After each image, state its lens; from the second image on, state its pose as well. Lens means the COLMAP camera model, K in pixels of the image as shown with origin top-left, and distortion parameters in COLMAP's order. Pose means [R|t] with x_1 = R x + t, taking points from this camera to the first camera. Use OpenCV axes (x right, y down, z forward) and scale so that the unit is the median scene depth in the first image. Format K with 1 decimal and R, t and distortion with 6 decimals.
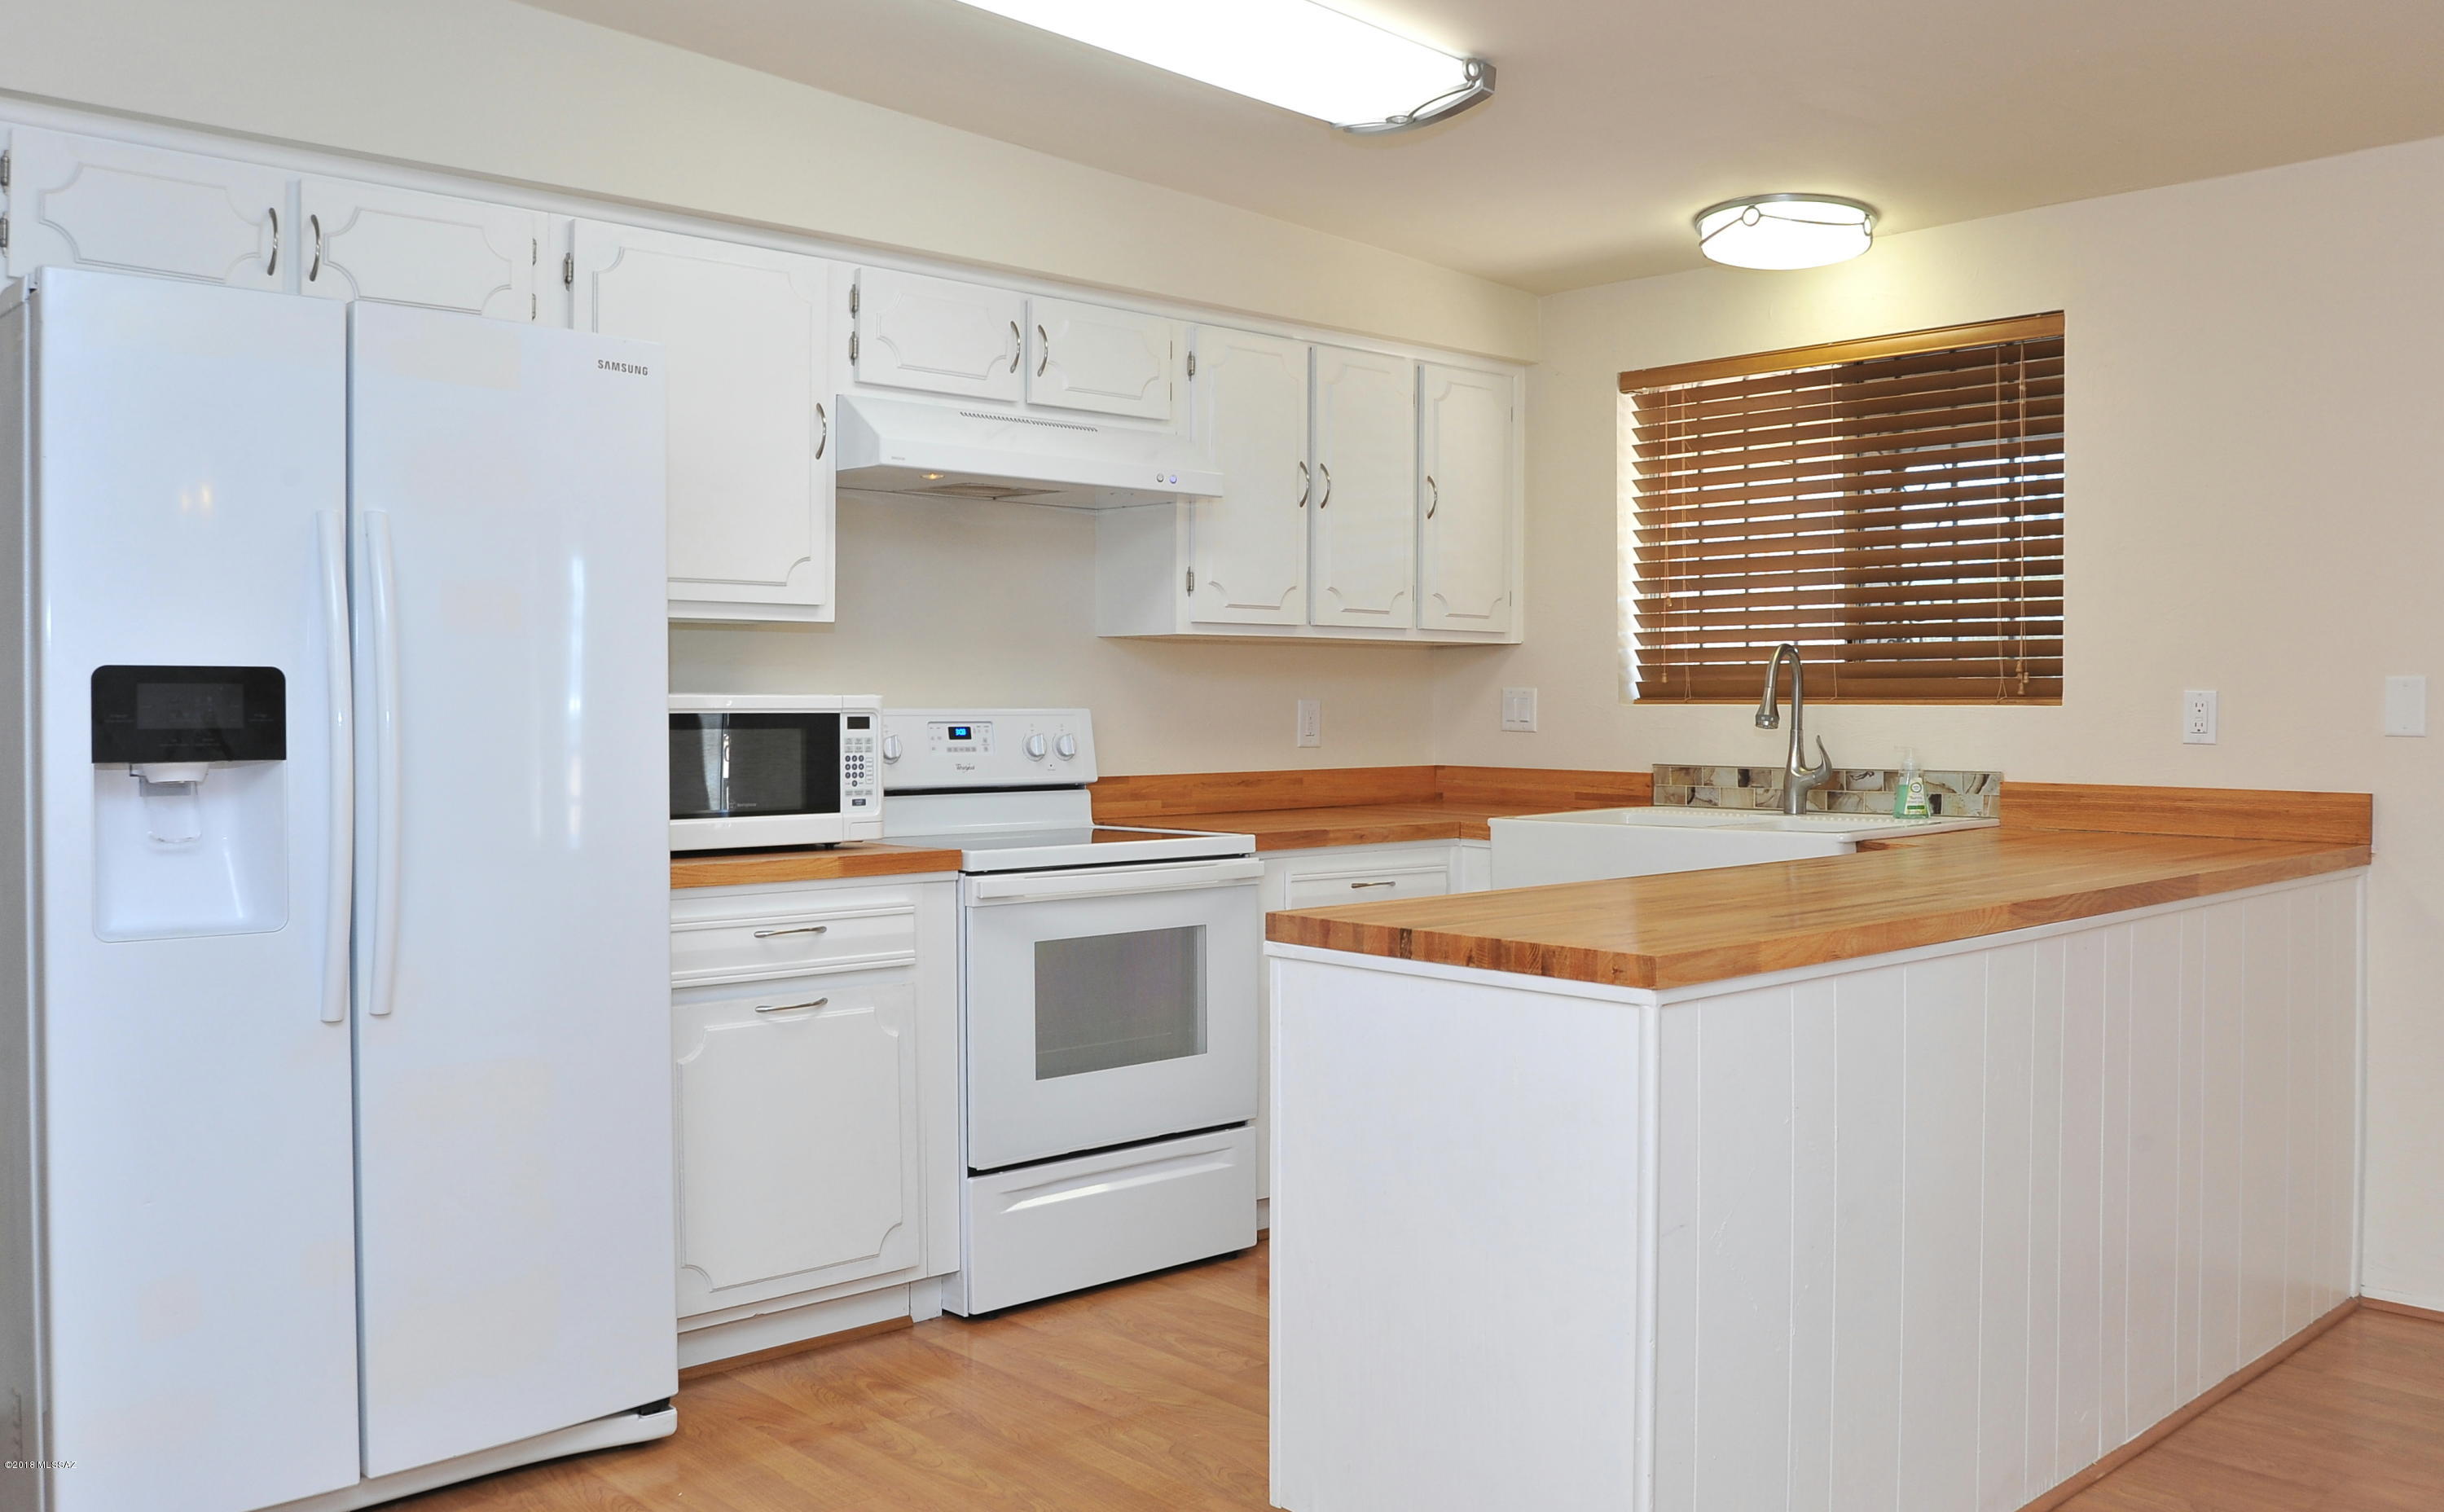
lens RADIAL K [[1985.2, 0, 1221.9], [0, 1985.2, 740.0], [0, 0, 1]] dist [-0.069244, 0.002224]
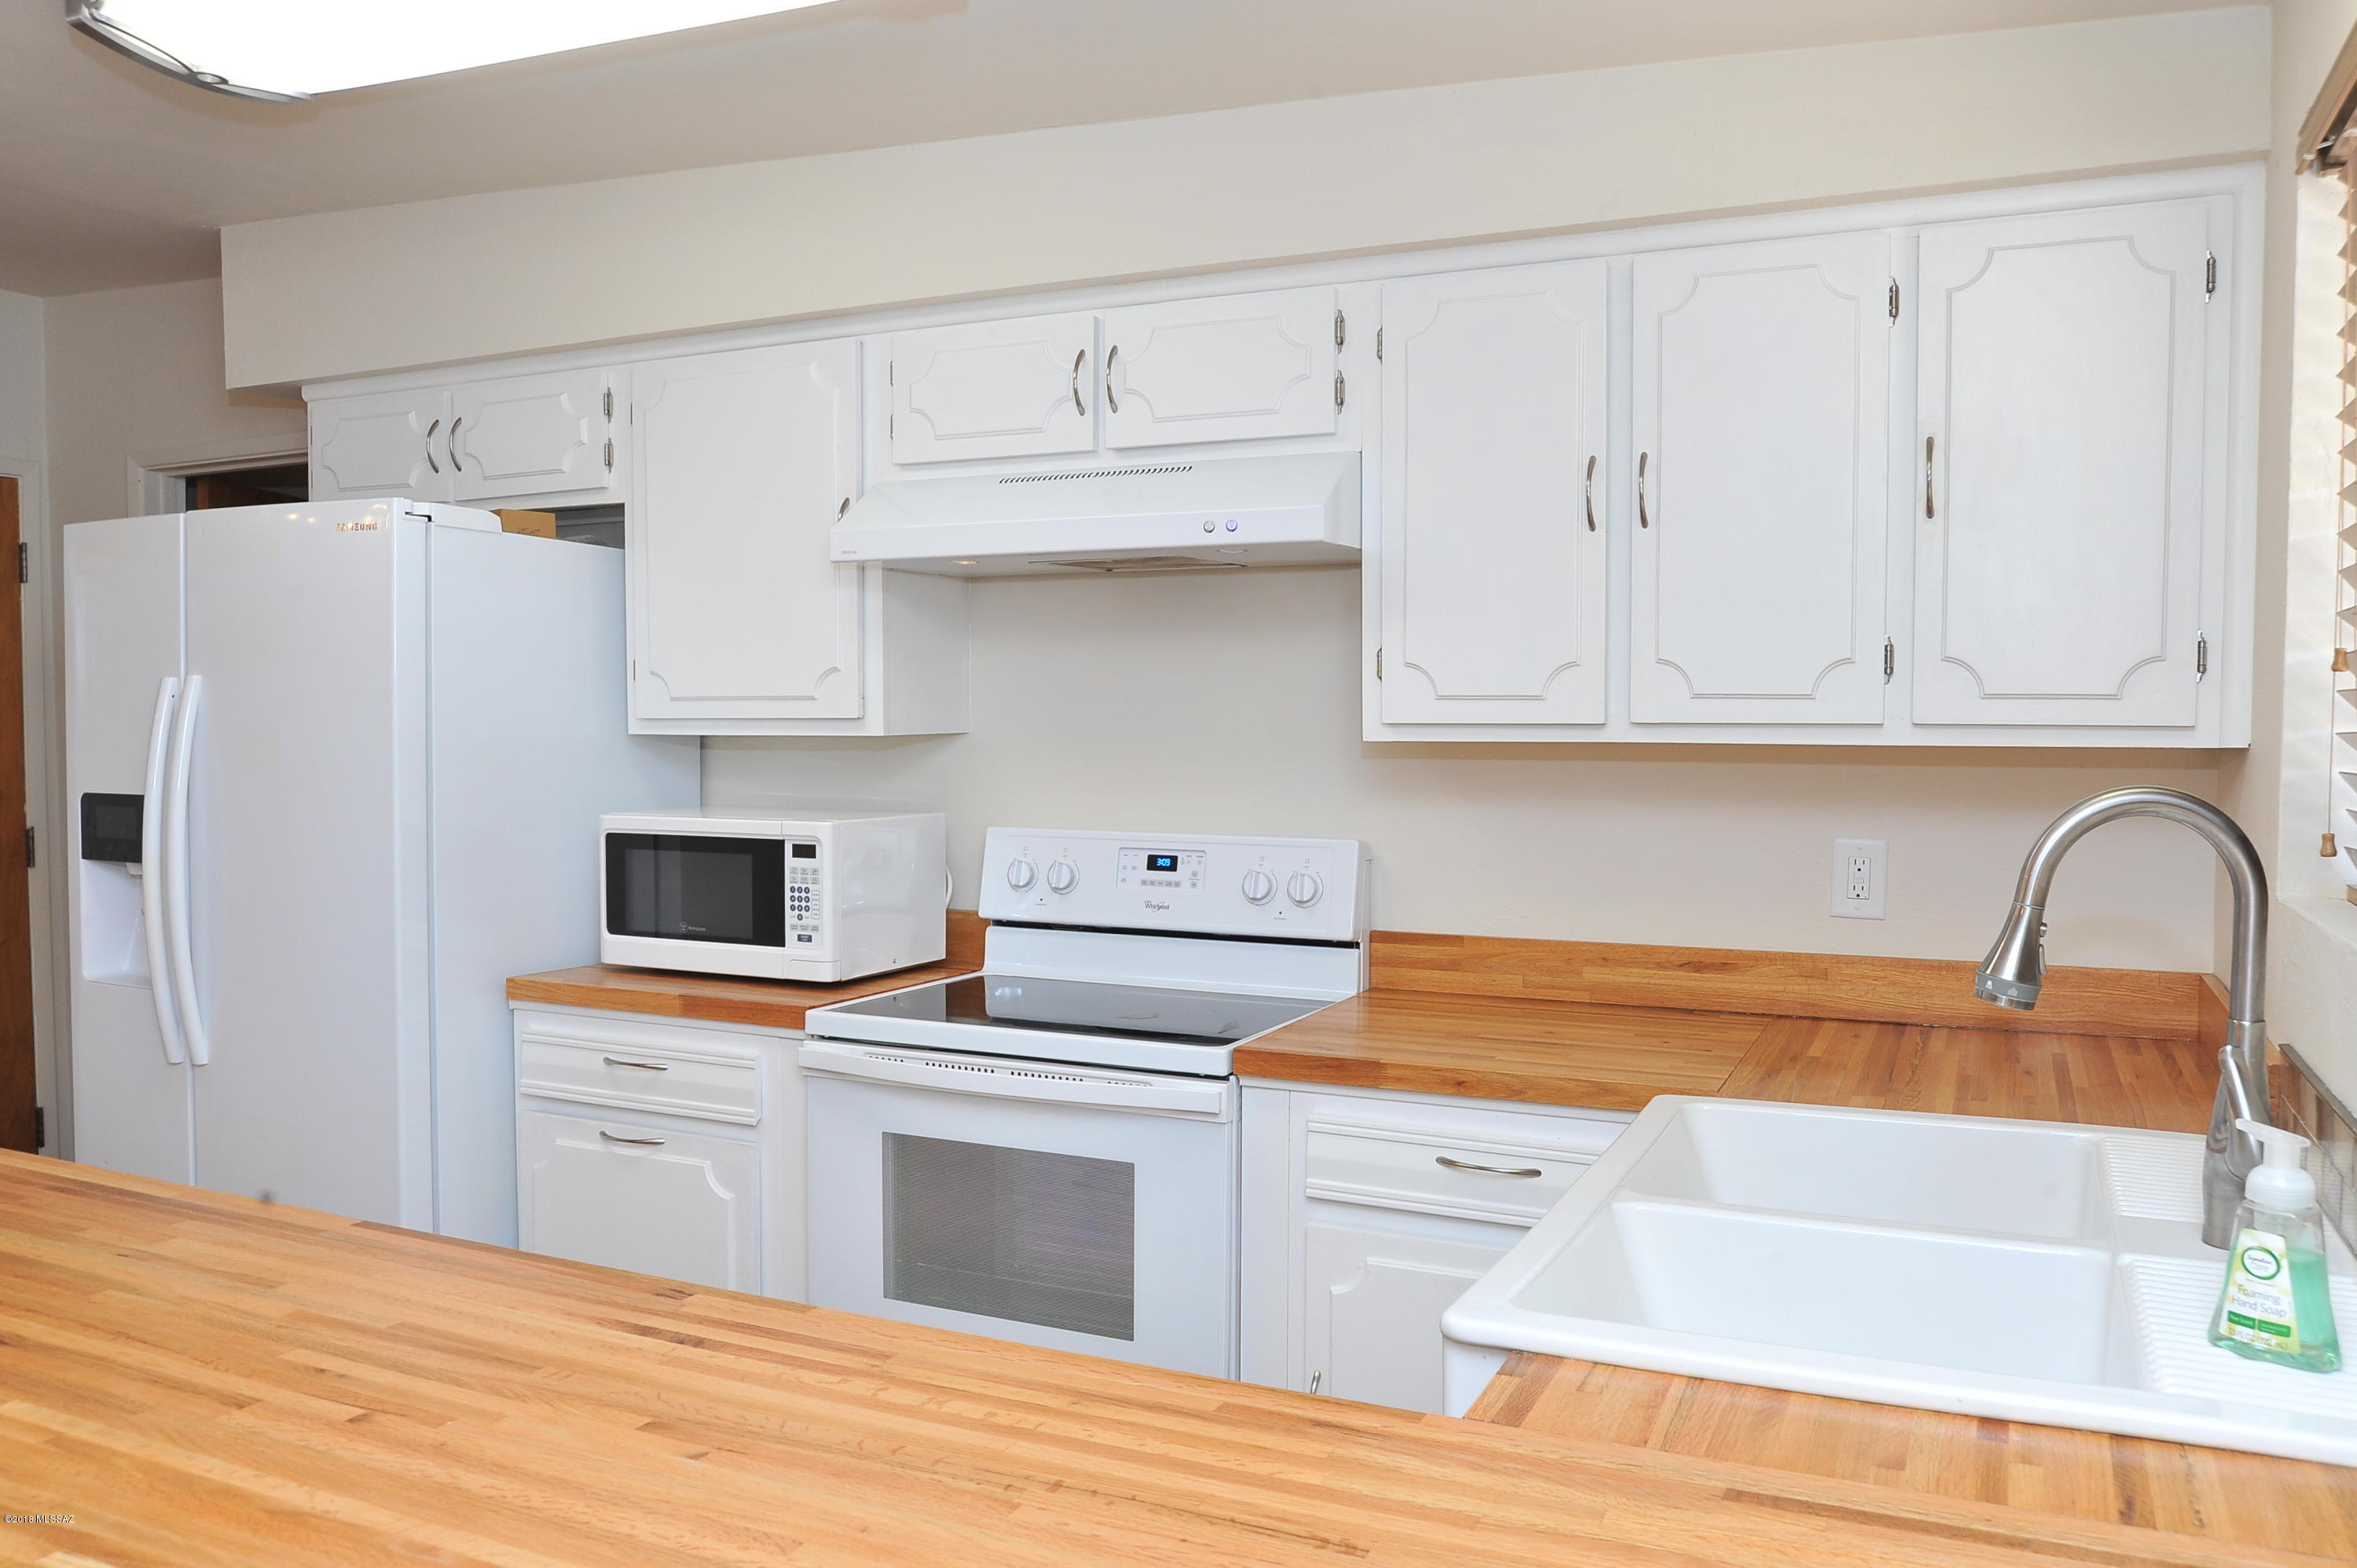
lens RADIAL K [[1770.7, 0, 1164.4], [0, 1770.7, 818.1], [0, 0, 1]] dist [-0.090092, 0.069863]
pose [[0.372685, 0.051962, -0.926502, 0.529646], [-0.019770, 0.998649, 0.048056, -0.055723], [0.927747, 0.000407, 0.373209, 0.718790]]
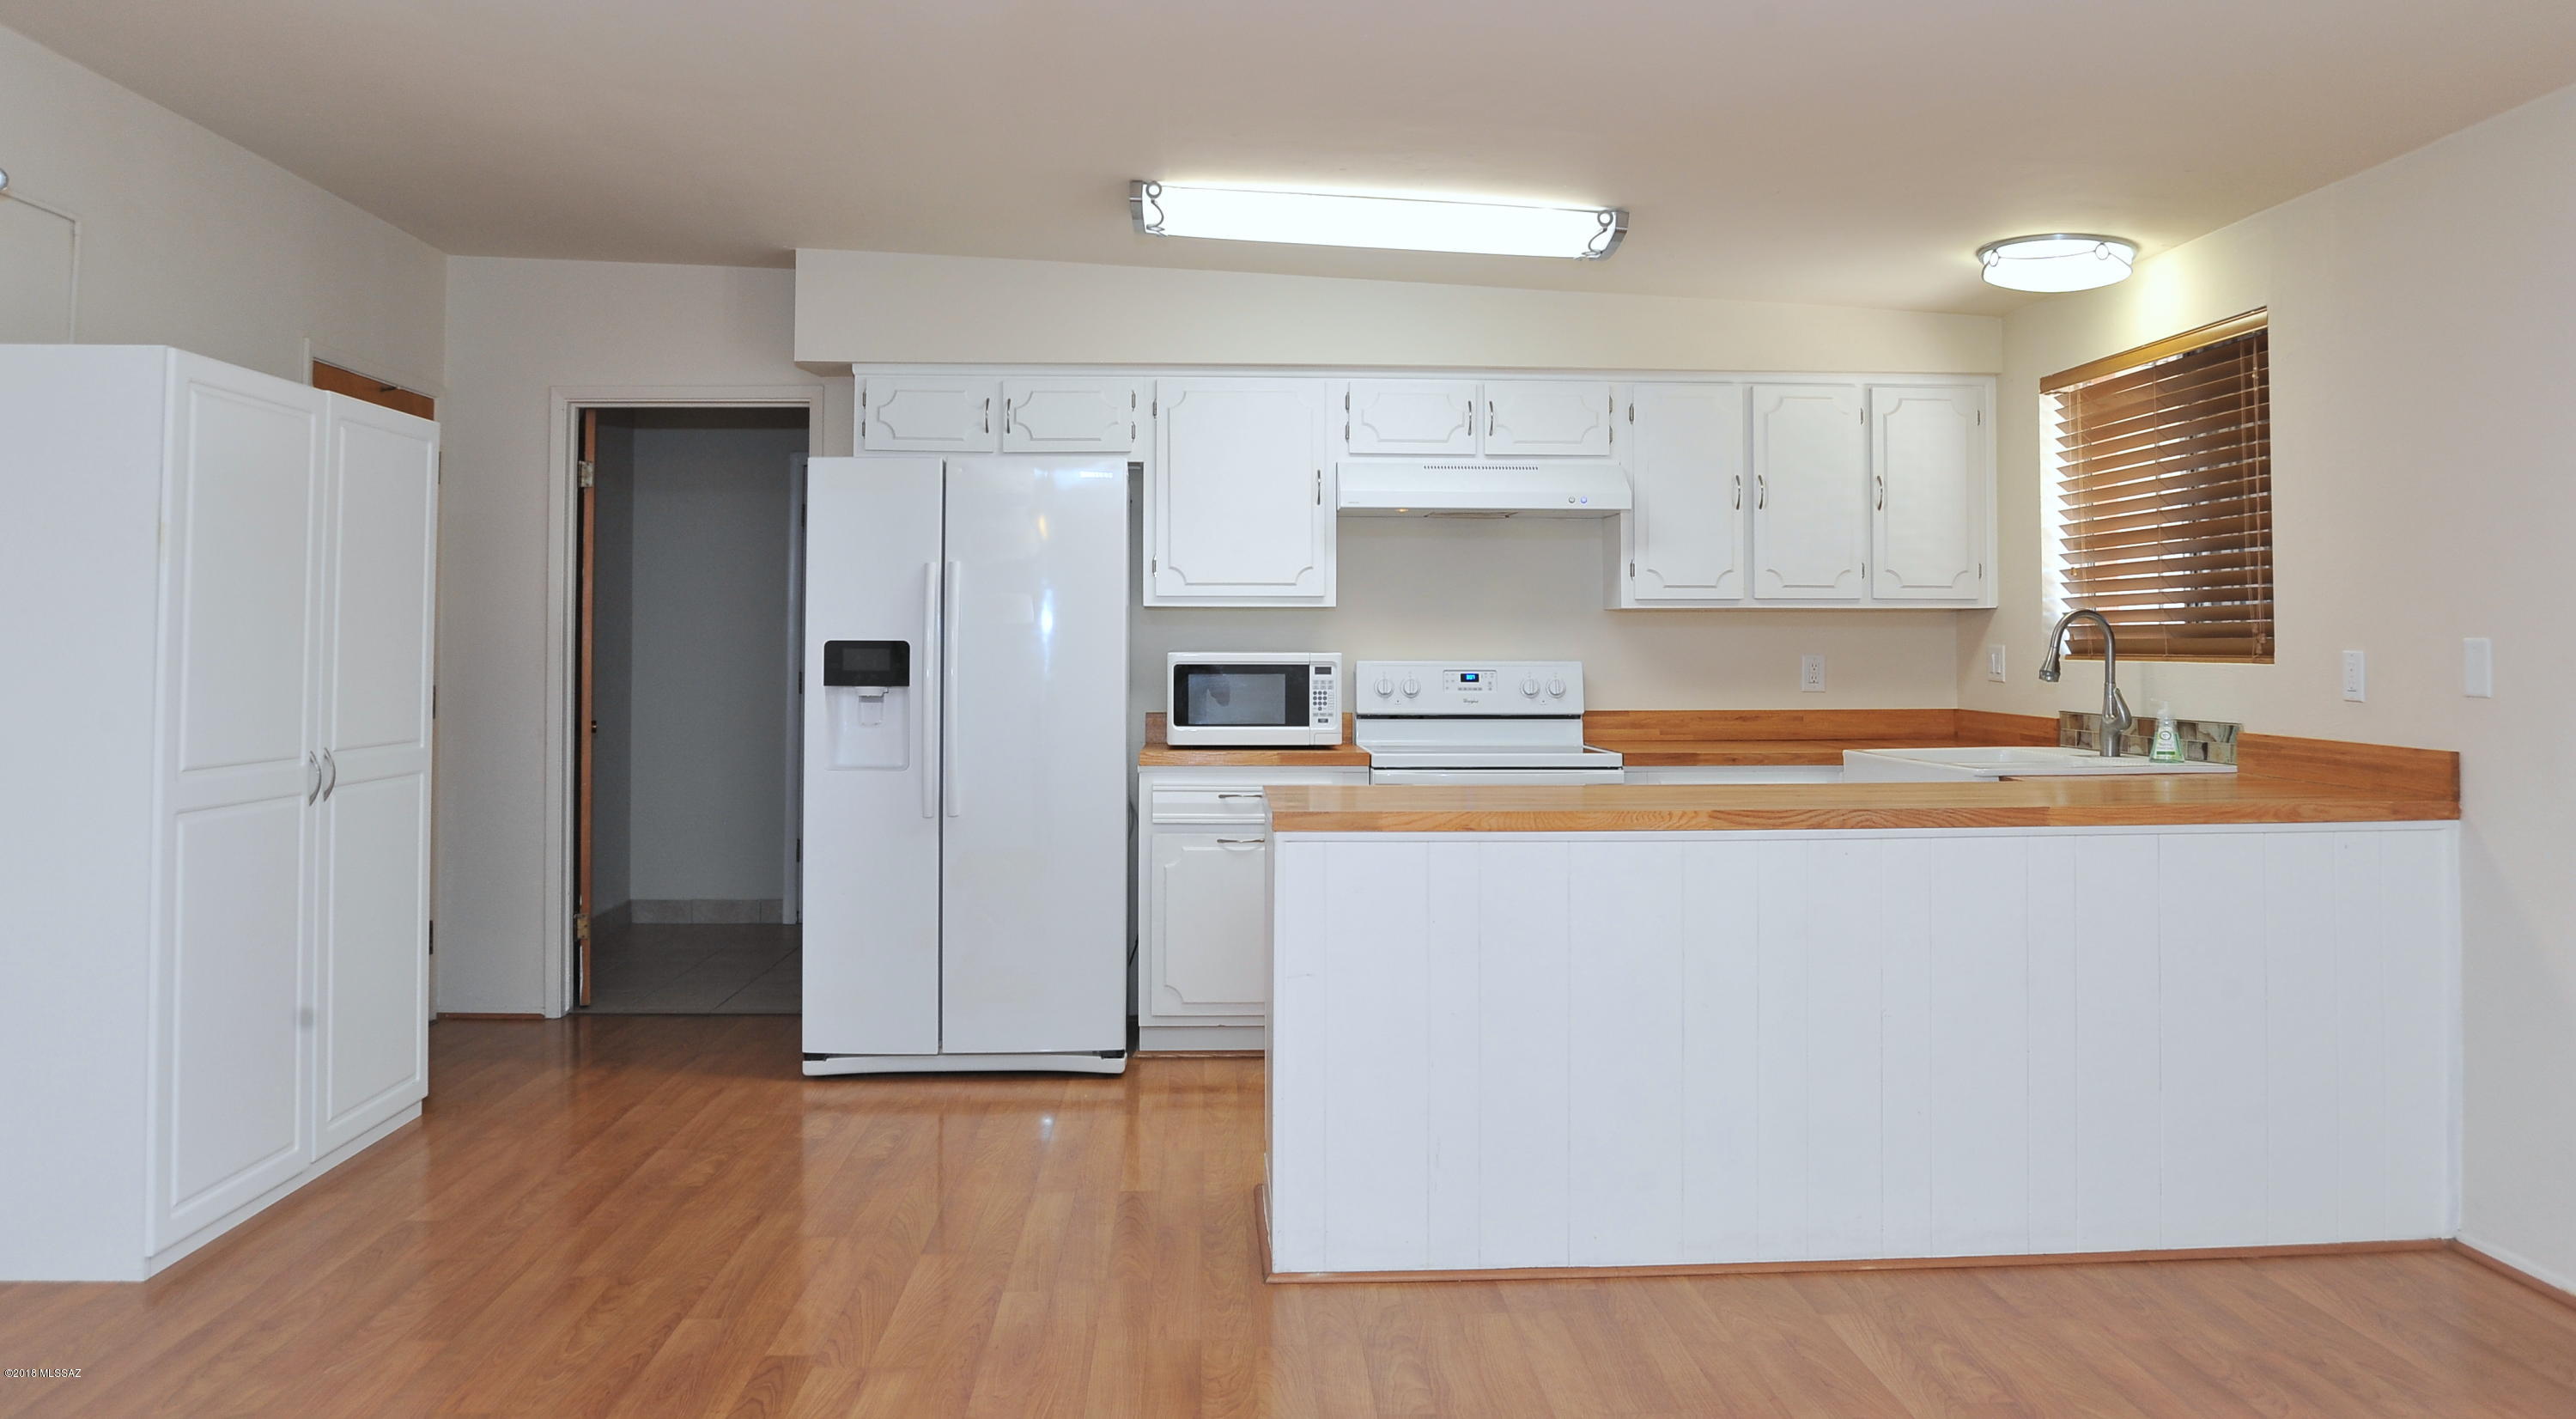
lens RADIAL K [[1739.3, 0, 1278.9], [0, 1739.3, 602.3], [0, 0, 1]] dist [-0.067024, -0.037920]
pose [[0.761003, -0.014874, -0.648577, 0.588816], [-0.013640, 0.999149, -0.038918, -0.007160], [0.648604, 0.038463, 0.760153, -0.074511]]
